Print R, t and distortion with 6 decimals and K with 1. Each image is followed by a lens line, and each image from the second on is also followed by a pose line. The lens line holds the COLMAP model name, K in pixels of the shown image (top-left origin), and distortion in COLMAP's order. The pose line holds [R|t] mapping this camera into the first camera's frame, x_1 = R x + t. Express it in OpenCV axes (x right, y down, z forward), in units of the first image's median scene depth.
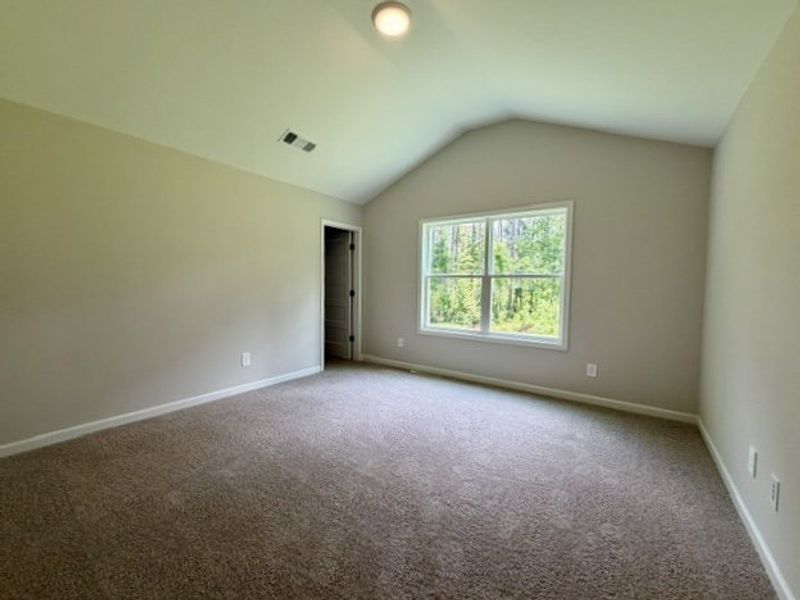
lens RADIAL K [[320.0, 0, 400.0], [0, 320.0, 300.0], [0, 0, 1]] dist [0.000194, -0.000273]
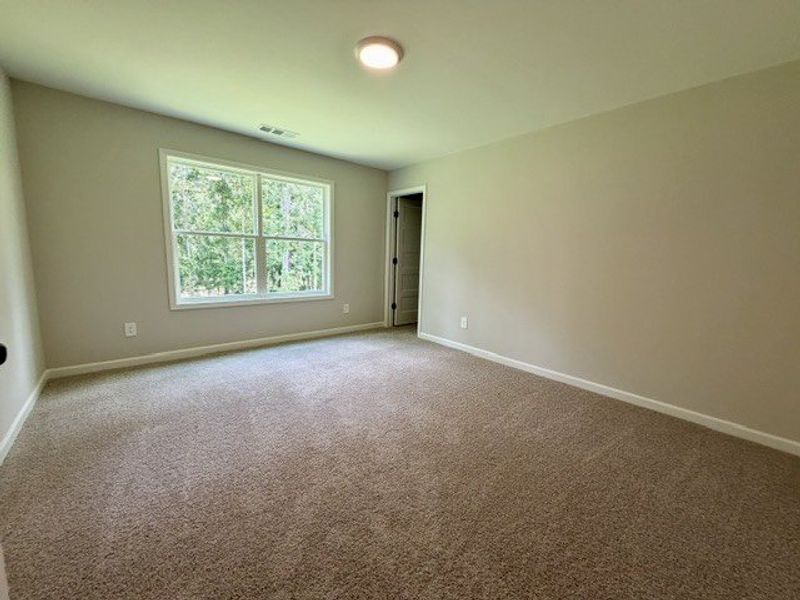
lens RADIAL K [[320.0, 0, 400.0], [0, 320.0, 300.0], [0, 0, 1]] dist [0.000194, -0.000273]
pose [[0.247407, -0.155656, 0.956327, -0.597074], [0.005107, 0.987207, 0.159362, -0.038639], [-0.968898, -0.034544, 0.245037, 0.356821]]
